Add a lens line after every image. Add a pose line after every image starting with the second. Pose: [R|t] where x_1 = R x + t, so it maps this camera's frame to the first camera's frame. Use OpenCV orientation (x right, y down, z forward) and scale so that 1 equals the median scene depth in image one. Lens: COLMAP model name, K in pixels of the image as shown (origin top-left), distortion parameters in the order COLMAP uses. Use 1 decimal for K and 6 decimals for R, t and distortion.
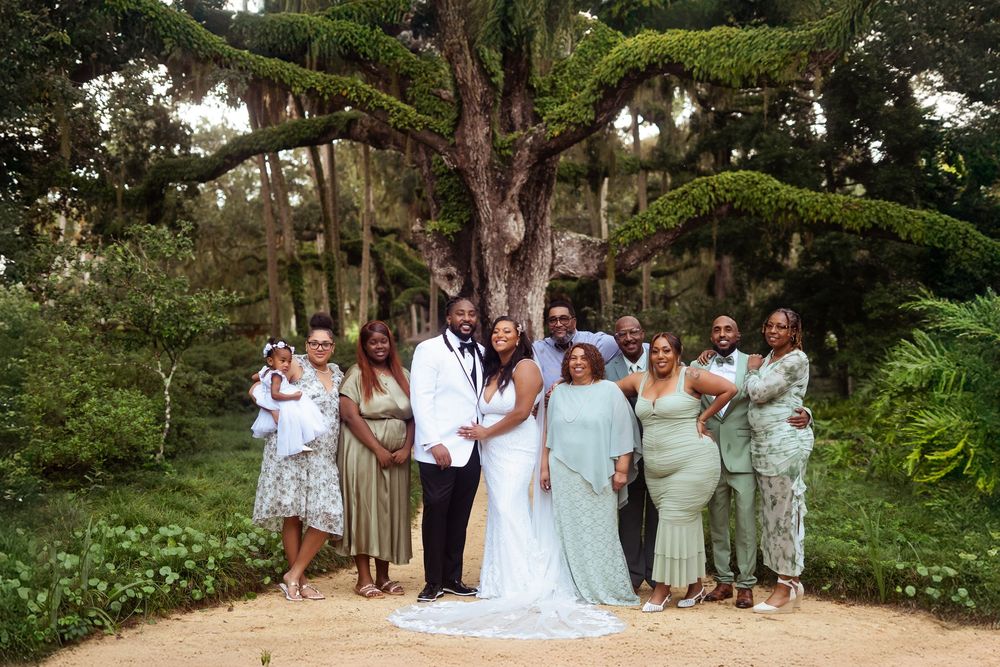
lens RADIAL K [[1356.9, 0, 475.8], [0, 1356.9, 344.5], [0, 0, 1]] dist [-0.018808, 0.017510]
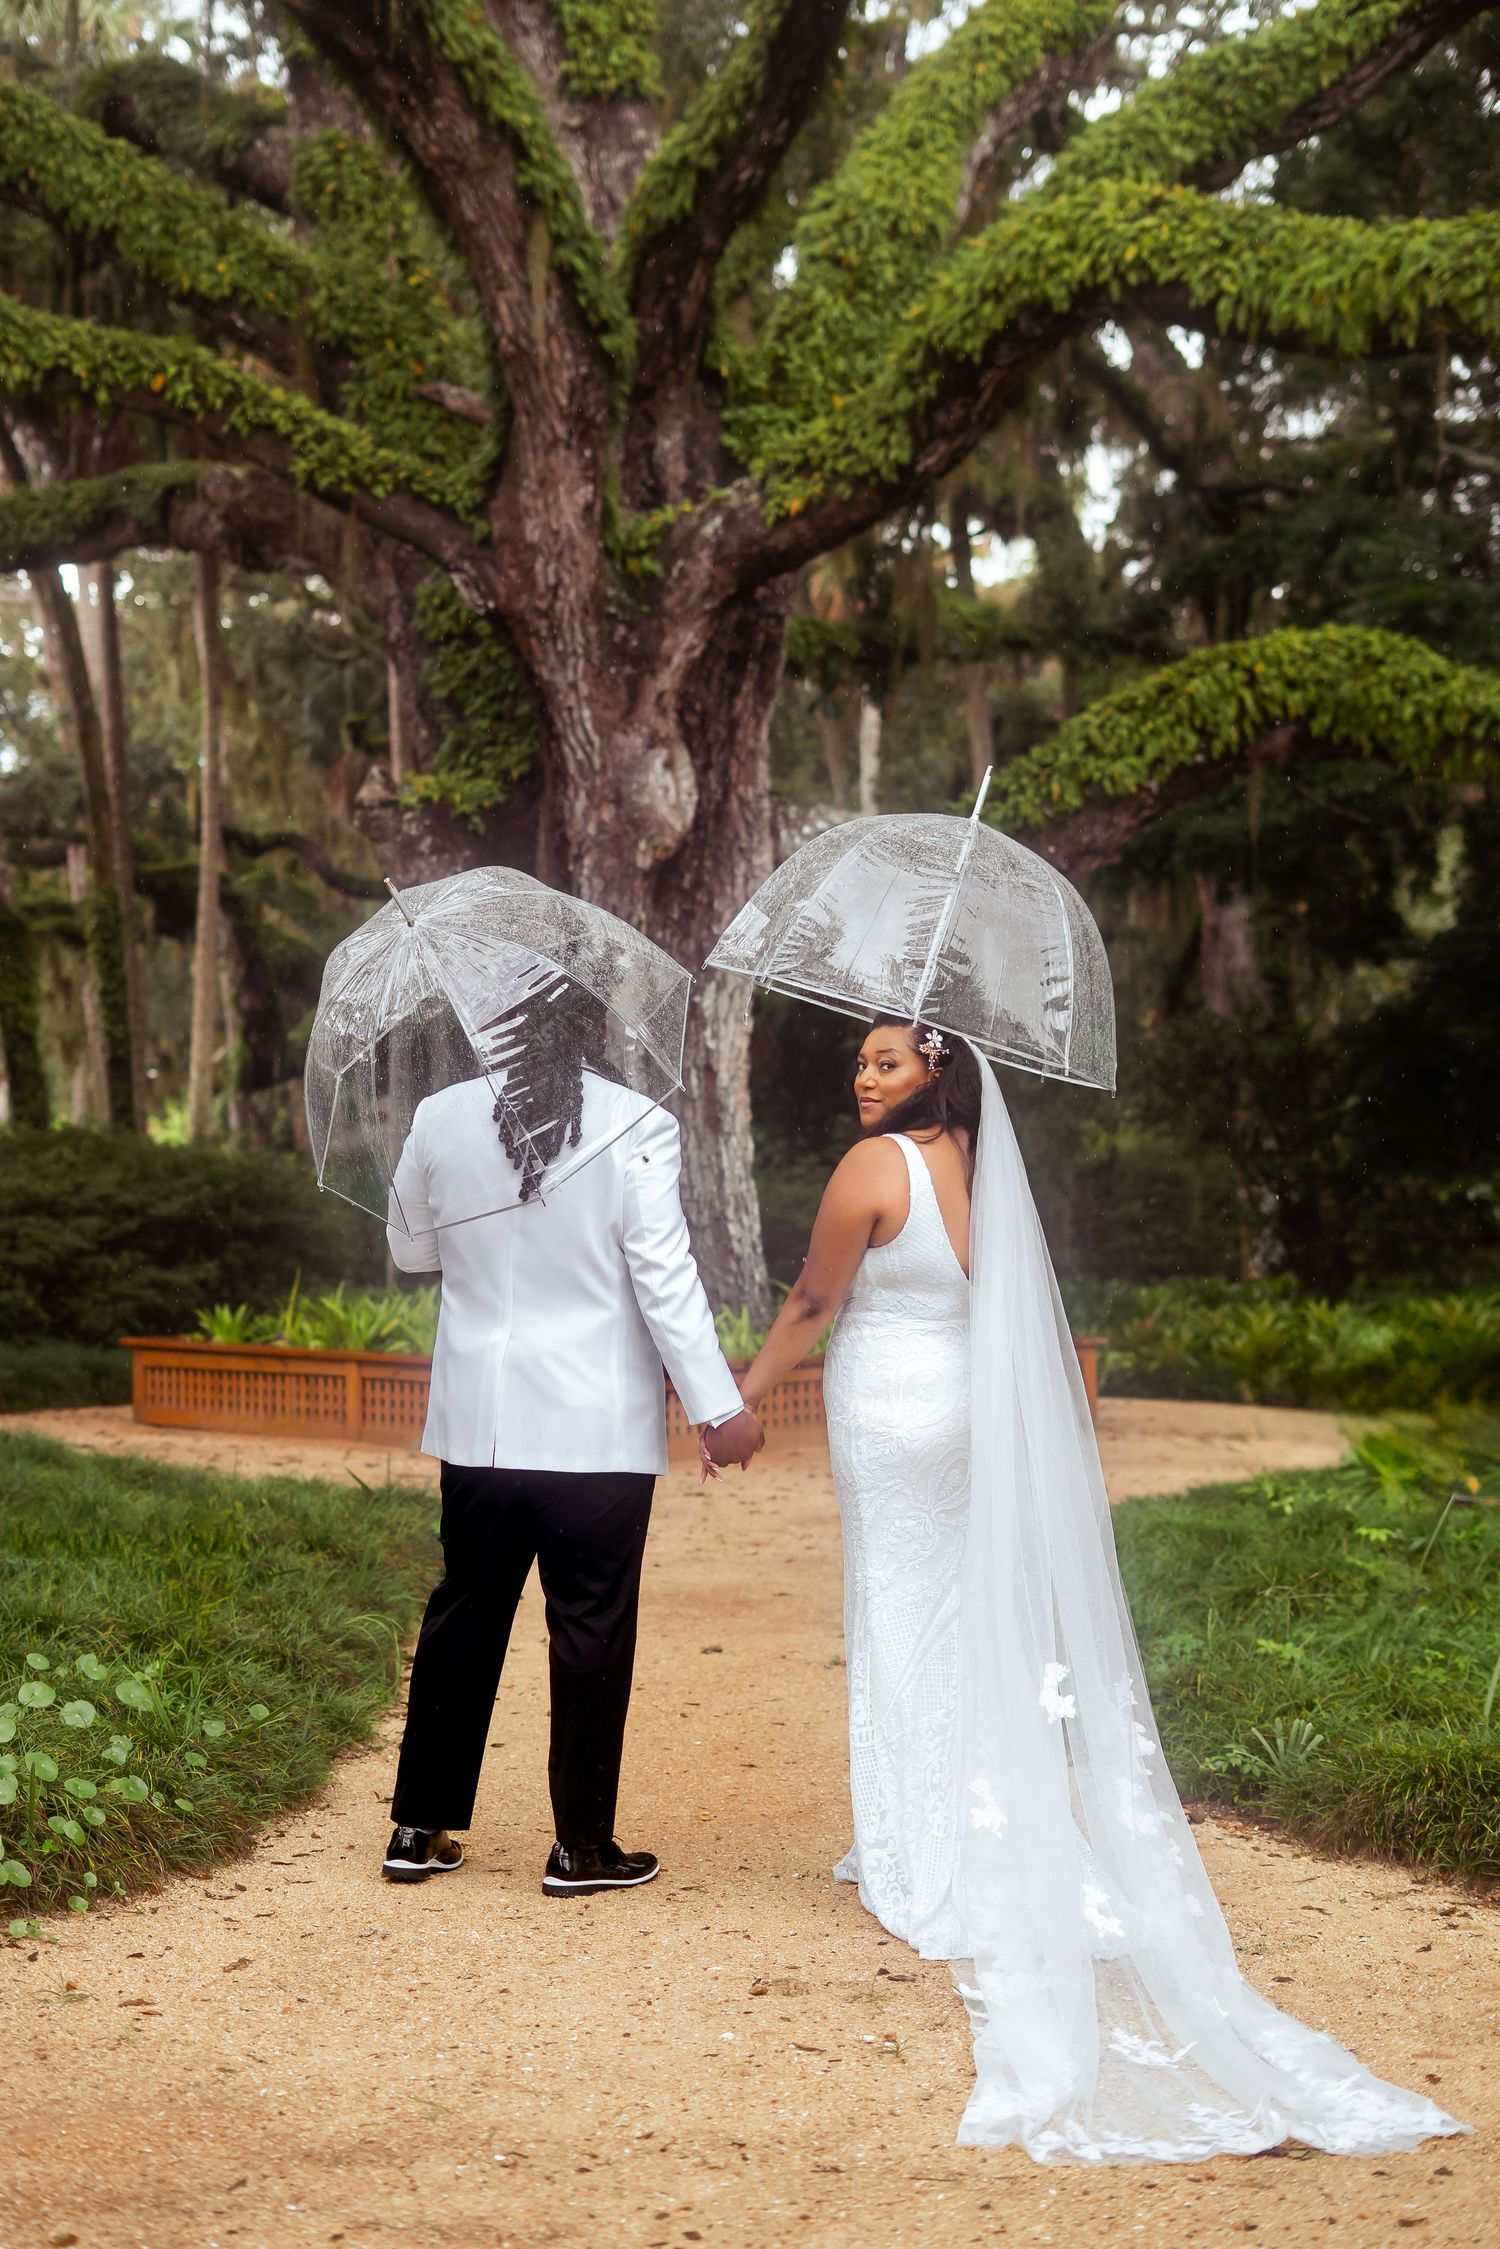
lens RADIAL K [[3619.3, 0, 667.6], [0, 3619.3, 1111.6], [0, 0, 1]] dist [-0.024051, 0.068257]
pose [[0.998823, -0.003157, 0.048406, -0.014574], [0.003921, 0.999869, -0.015695, 0.007130], [-0.048350, 0.015867, 0.998704, 0.105993]]
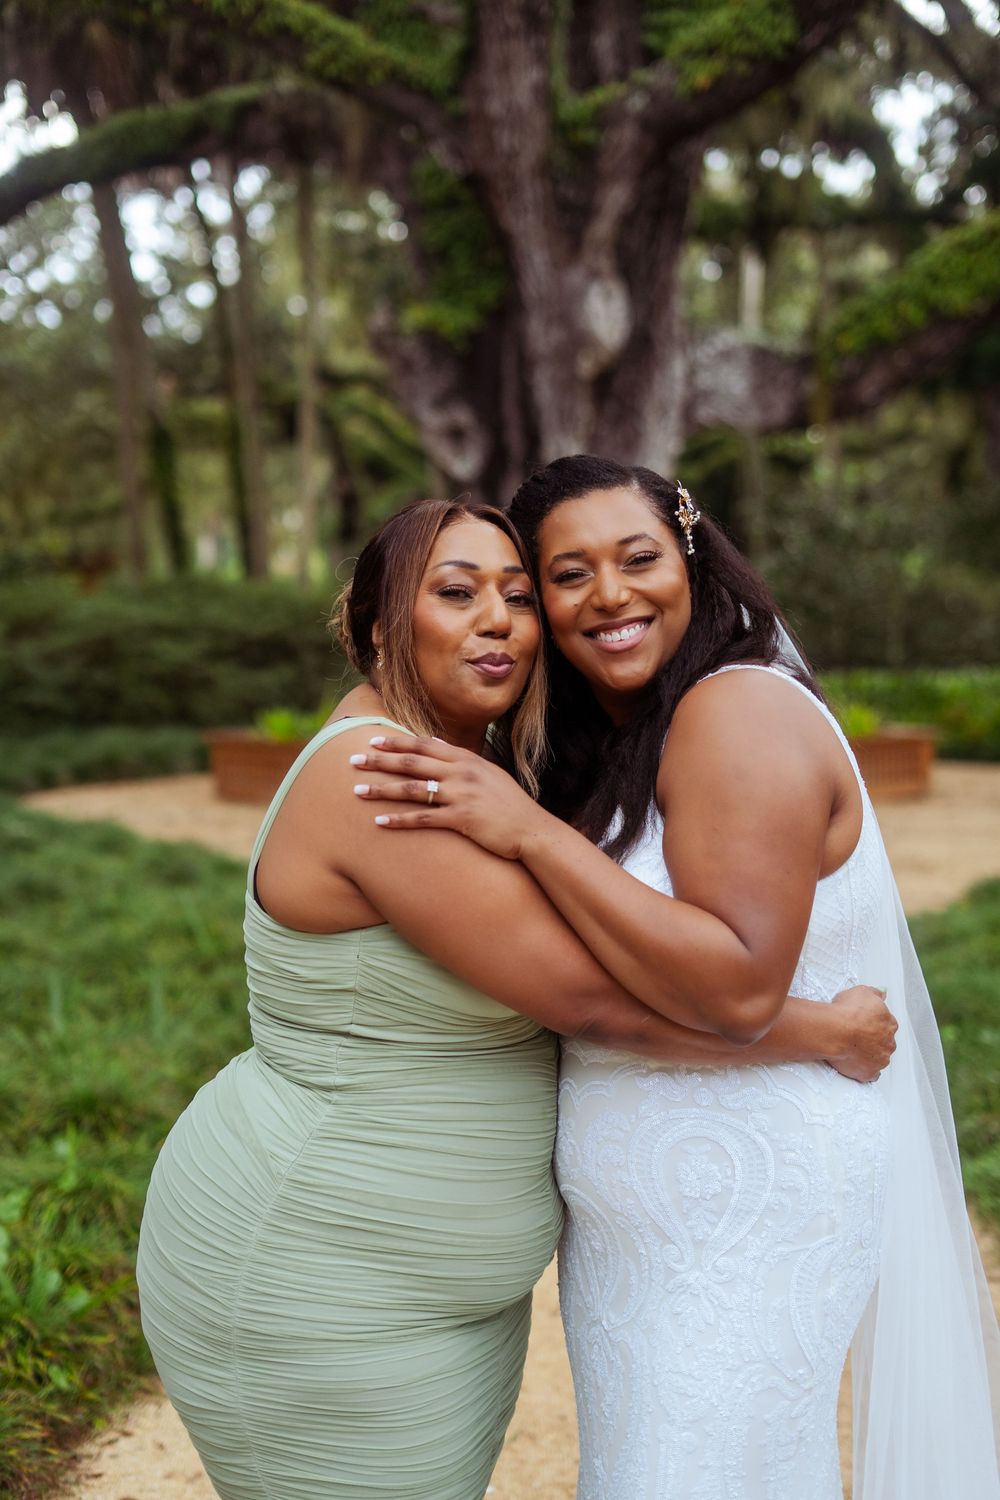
lens RADIAL K [[2169.1, 0, 500.0], [0, 2169.1, 750.0], [0, 0, 1]] dist [-0.026018, 0.052003]
pose [[0.999867, -0.012711, -0.010194, 0.000826], [0.013454, 0.996983, 0.076444, -0.000921], [0.009192, -0.076571, 0.997022, 0.294149]]
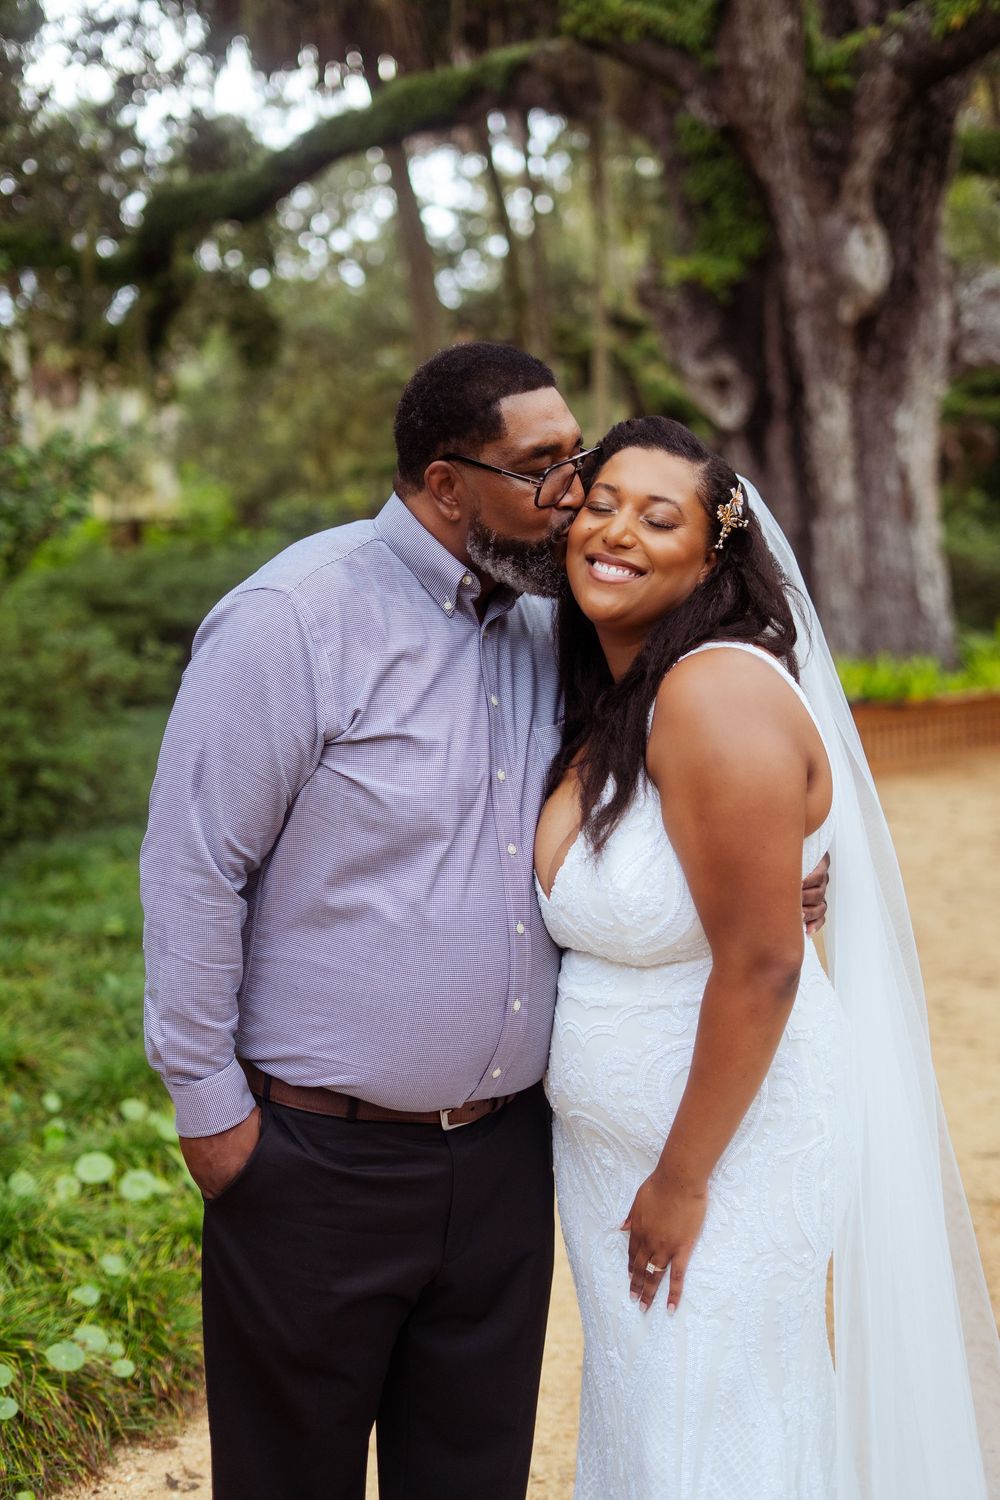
lens RADIAL K [[2169.1, 0, 500.0], [0, 2169.1, 750.0], [0, 0, 1]] dist [-0.026018, 0.052003]
pose [[0.987451, -0.025116, -0.155917, 0.017524], [0.040773, 0.994346, 0.098050, -0.002645], [0.152572, -0.103177, 0.982892, 0.279203]]
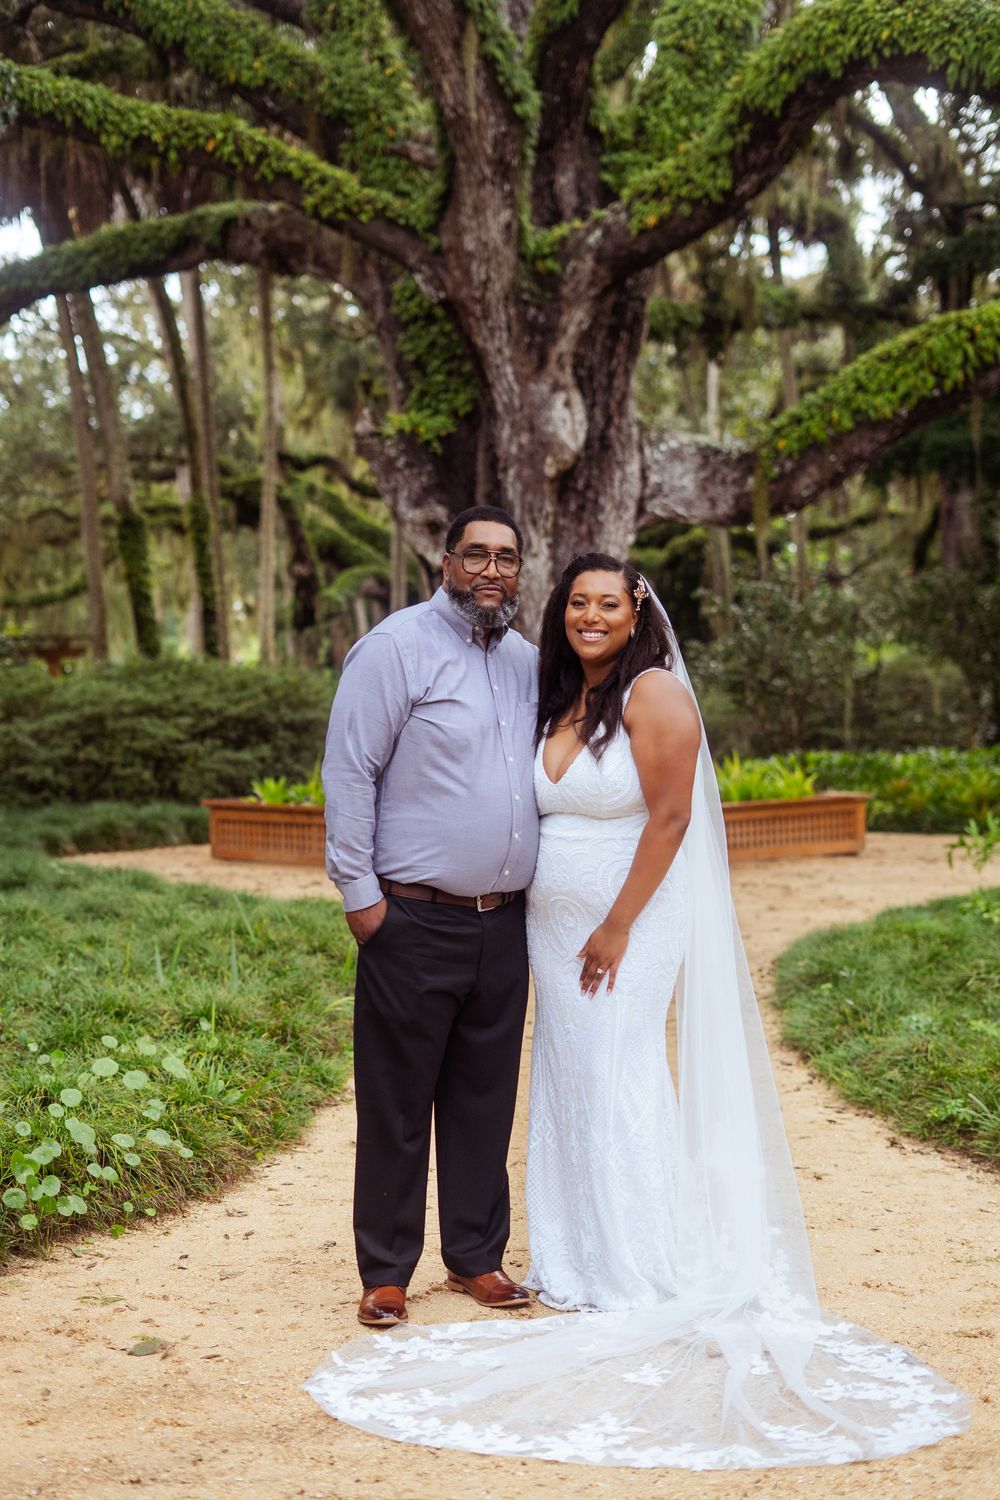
lens RADIAL K [[2391.5, 0, 446.7], [0, 2391.5, 780.4], [0, 0, 1]] dist [-0.024327, 0.093297]
pose [[0.999818, -0.015669, -0.010857, -0.006603], [0.016125, 0.998929, 0.043361, 0.004494], [0.010166, -0.043529, 0.999000, 0.134430]]
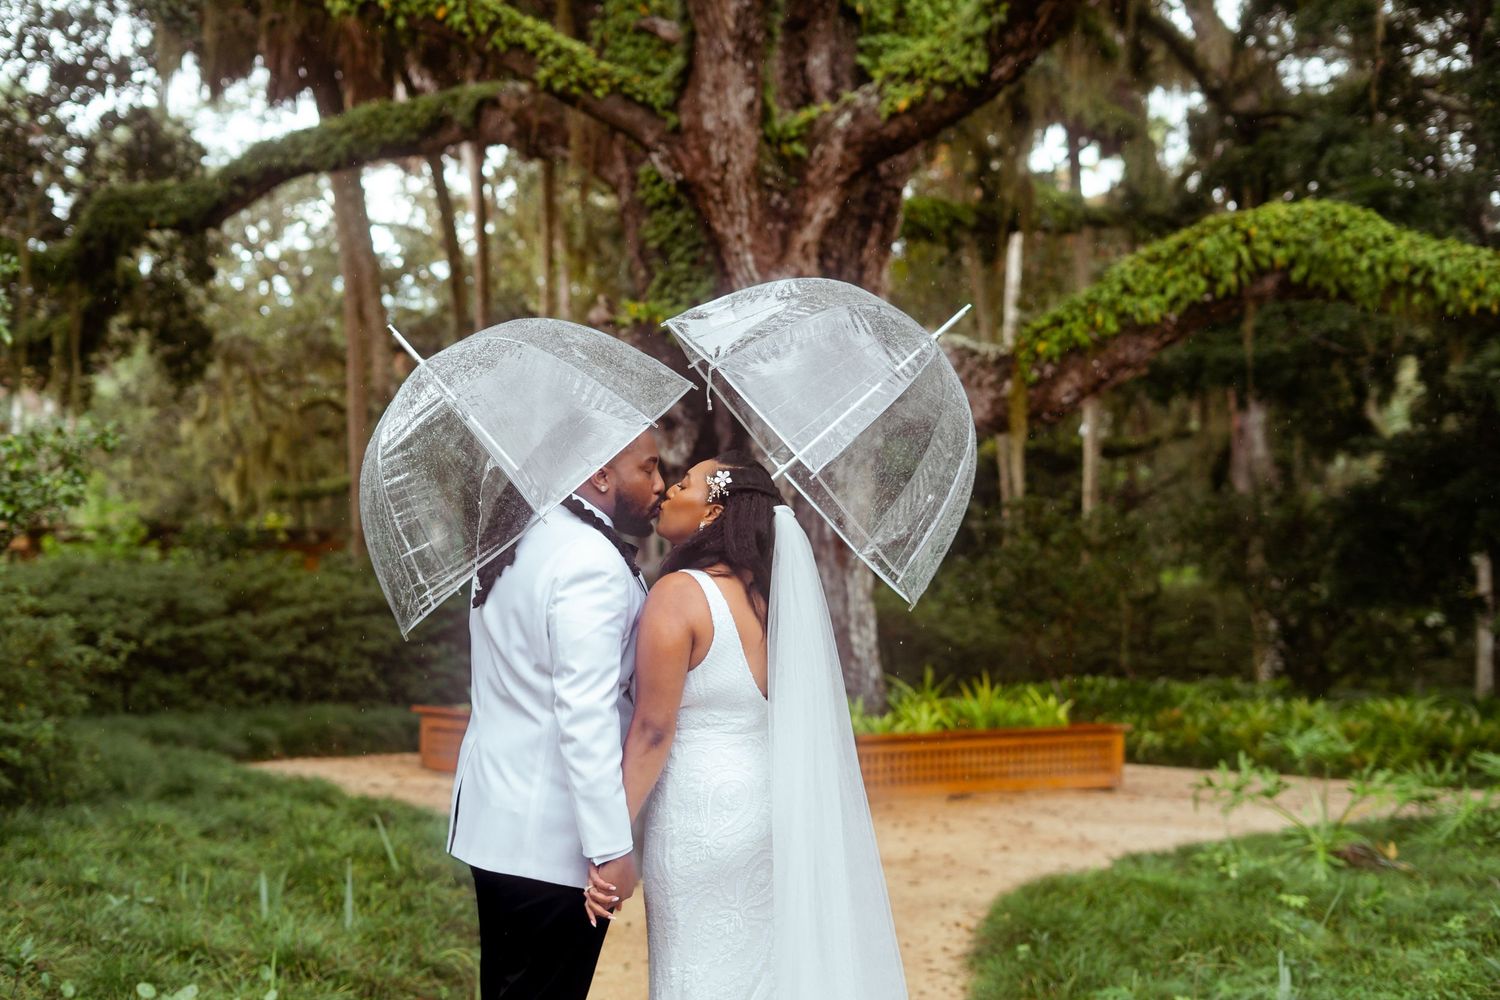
lens RADIAL K [[2391.5, 0, 705.5], [0, 2391.5, 515.6], [0, 0, 1]] dist [-0.024327, 0.093297]
pose [[0.999296, 0.018069, -0.032865, 0.021111], [-0.019033, 0.999391, -0.029254, 0.005576], [0.032317, 0.029859, 0.999032, 0.192800]]
